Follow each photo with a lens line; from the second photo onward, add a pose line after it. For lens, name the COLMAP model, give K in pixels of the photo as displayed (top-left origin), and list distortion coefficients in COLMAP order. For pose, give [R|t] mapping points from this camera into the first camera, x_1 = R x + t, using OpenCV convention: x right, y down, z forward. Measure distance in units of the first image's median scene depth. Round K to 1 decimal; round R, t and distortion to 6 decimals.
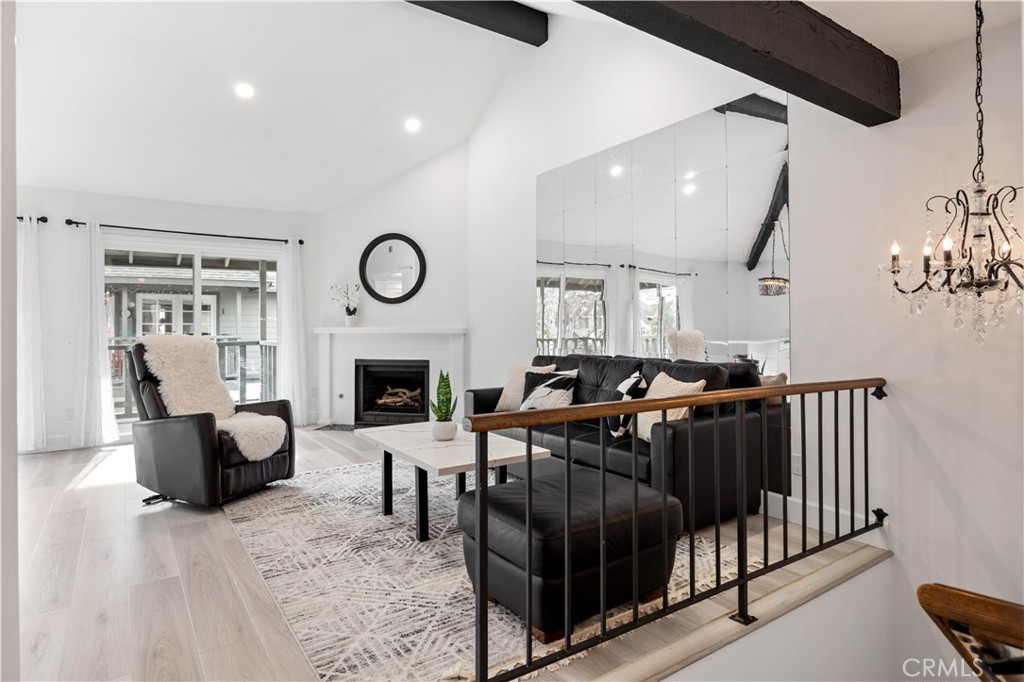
lens RADIAL K [[563.2, 0, 508.0], [0, 563.2, 328.8], [0, 0, 1]] dist [-0.004194, -0.001830]
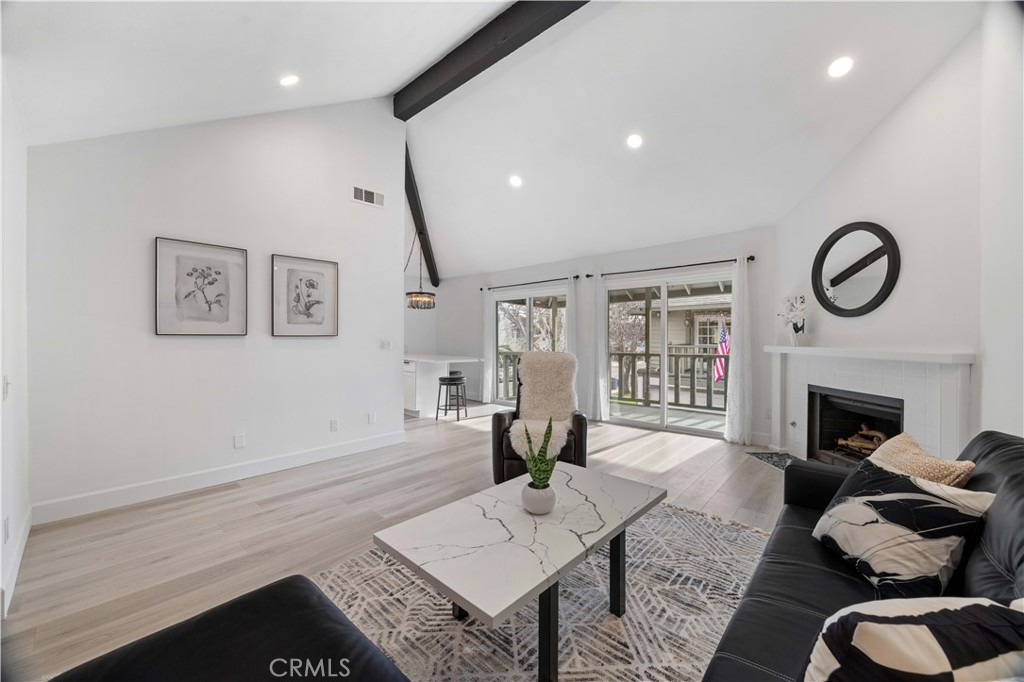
lens RADIAL K [[388.6, 0, 512.0], [0, 388.6, 341.0], [0, 0, 1]] dist [-0.002757, -0.000322]
pose [[0.236467, 0.016824, -0.971494, 0.337605], [-0.005148, 0.999858, 0.016062, -0.032861], [0.971626, 0.001204, 0.236520, 0.756583]]
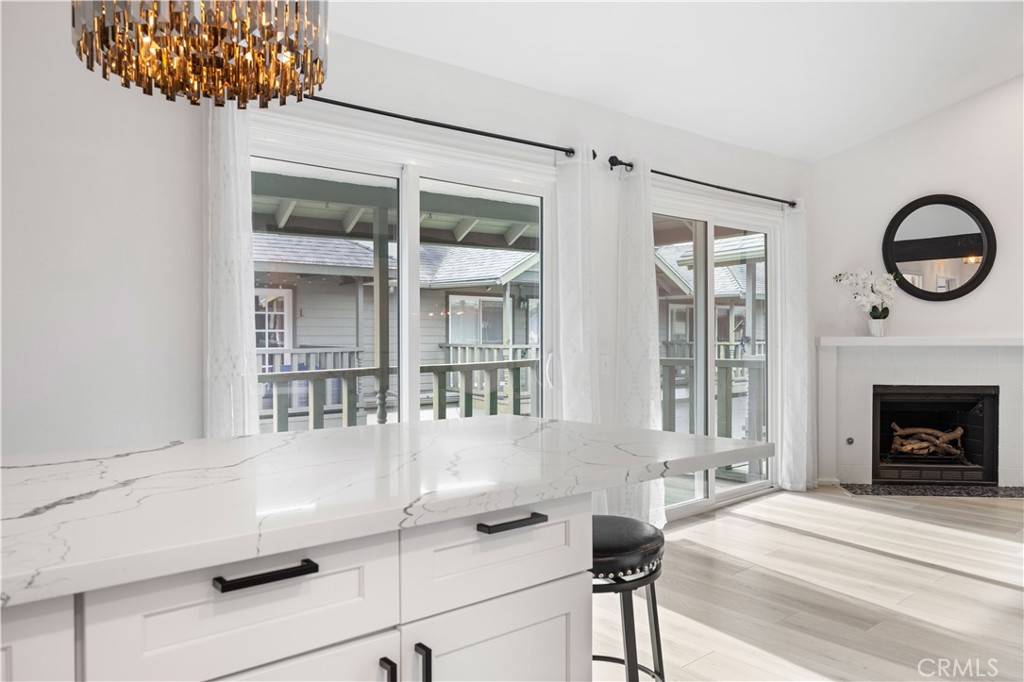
lens RADIAL K [[737.8, 0, 512.0], [0, 737.8, 341.0], [0, 0, 1]] dist [-0.001341, 0.000355]
pose [[0.994958, -0.001056, 0.100284, -1.384555], [0.000444, 0.999981, 0.006133, -0.005357], [-0.100289, -0.006057, 0.994940, 0.321371]]
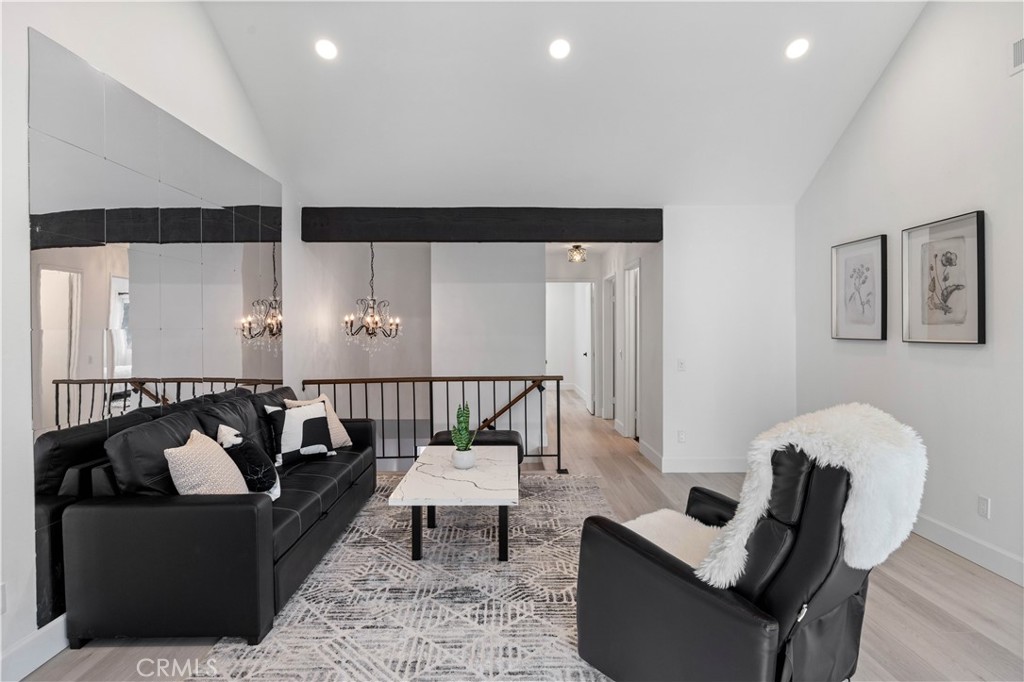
lens RADIAL K [[540.8, 0, 512.0], [0, 540.8, 341.0], [0, 0, 1]] dist [-0.002528, -0.000695]
pose [[-0.832093, -0.005673, 0.554608, -0.675178], [0.009126, 0.999672, 0.023918, -0.057984], [-0.554562, 0.024963, -0.831768, 1.606920]]
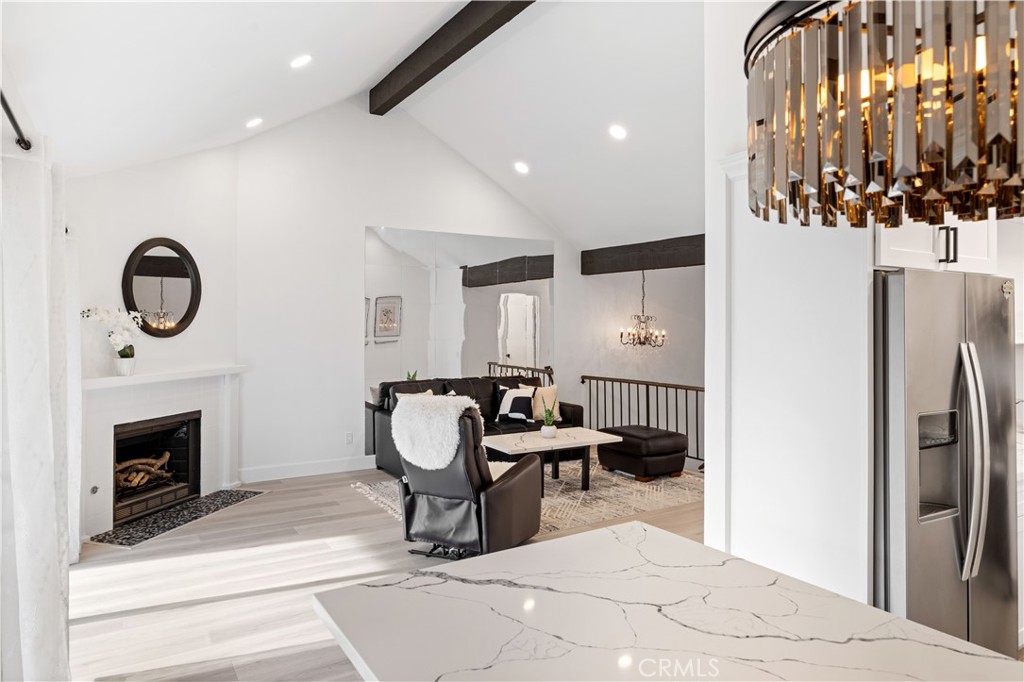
lens RADIAL K [[651.8, 0, 513.1], [0, 651.8, 319.9], [0, 0, 1]] dist [-0.004437, -0.000365]
pose [[0.041256, 0.006360, 0.999128, -1.752681], [-0.003004, 0.999976, -0.006242, -0.109877], [-0.999144, -0.002744, 0.041274, 0.921523]]
